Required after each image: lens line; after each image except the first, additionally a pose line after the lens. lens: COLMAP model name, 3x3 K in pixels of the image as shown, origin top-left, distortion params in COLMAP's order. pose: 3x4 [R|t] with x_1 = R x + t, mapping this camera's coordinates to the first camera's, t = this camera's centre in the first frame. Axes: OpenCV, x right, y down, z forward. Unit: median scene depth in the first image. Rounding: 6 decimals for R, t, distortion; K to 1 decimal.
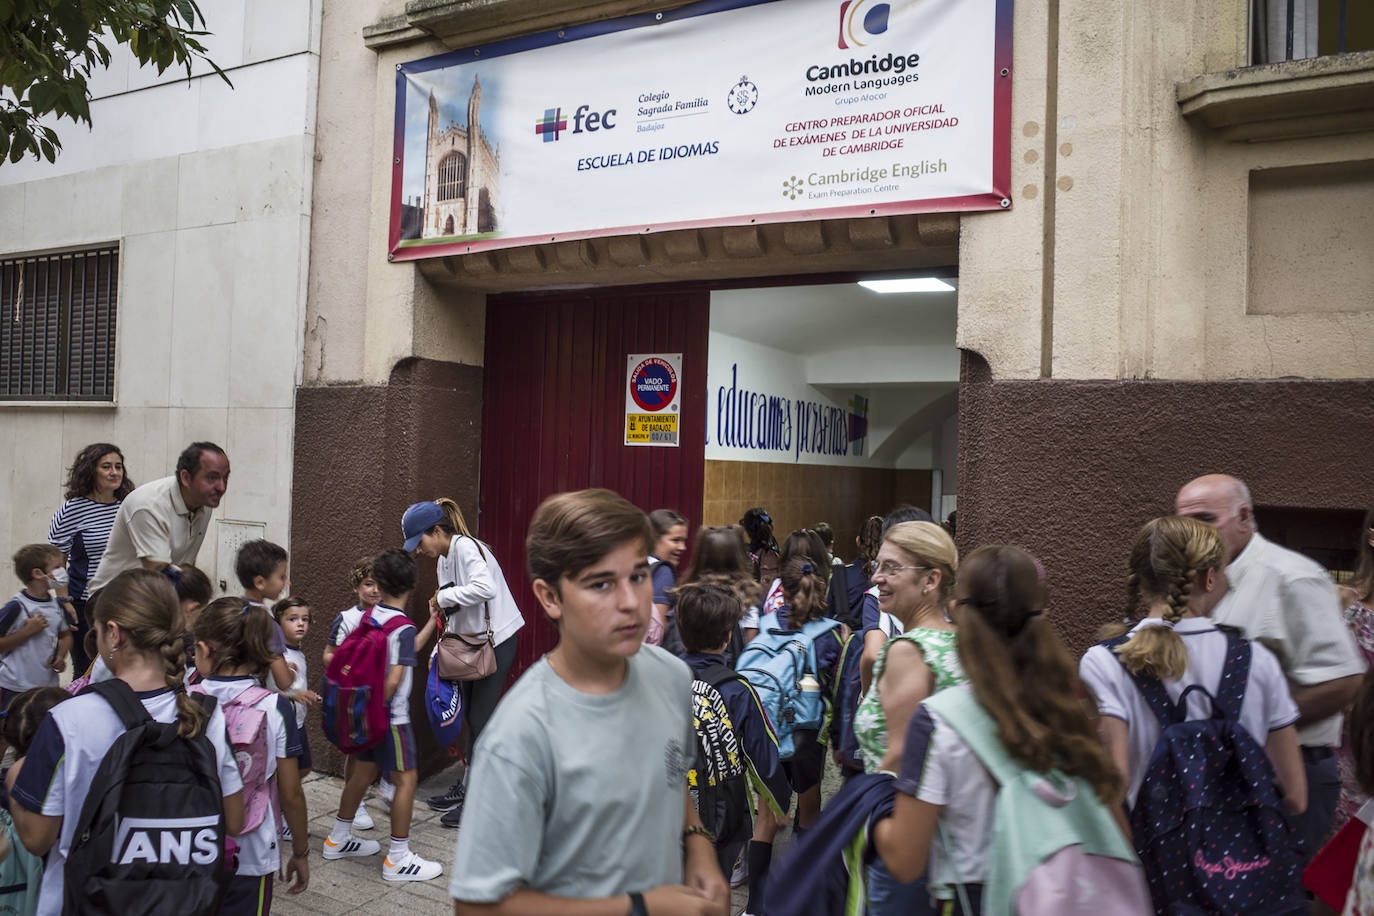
lens RADIAL K [[1145.9, 0, 687.0], [0, 1145.9, 458.0], [0, 0, 1]] dist [-0.061623, 0.054470]
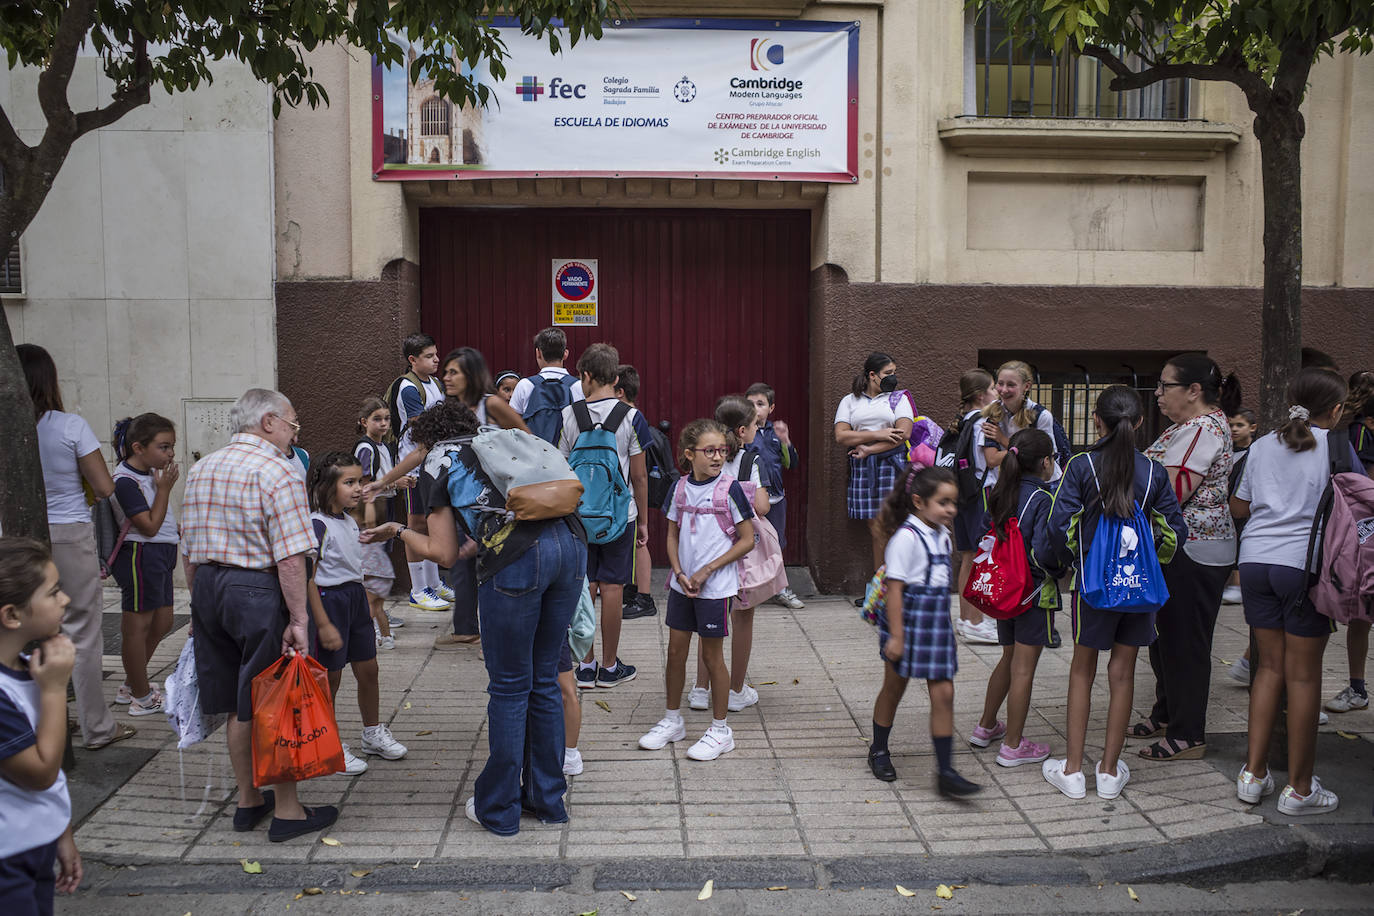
lens RADIAL K [[1145.9, 0, 687.0], [0, 1145.9, 458.0], [0, 0, 1]] dist [-0.061623, 0.054470]
pose [[0.826642, -0.079777, 0.557044, -0.803012], [0.022785, 0.993833, 0.108519, 0.001656], [-0.562266, -0.077014, 0.823362, -0.269444]]
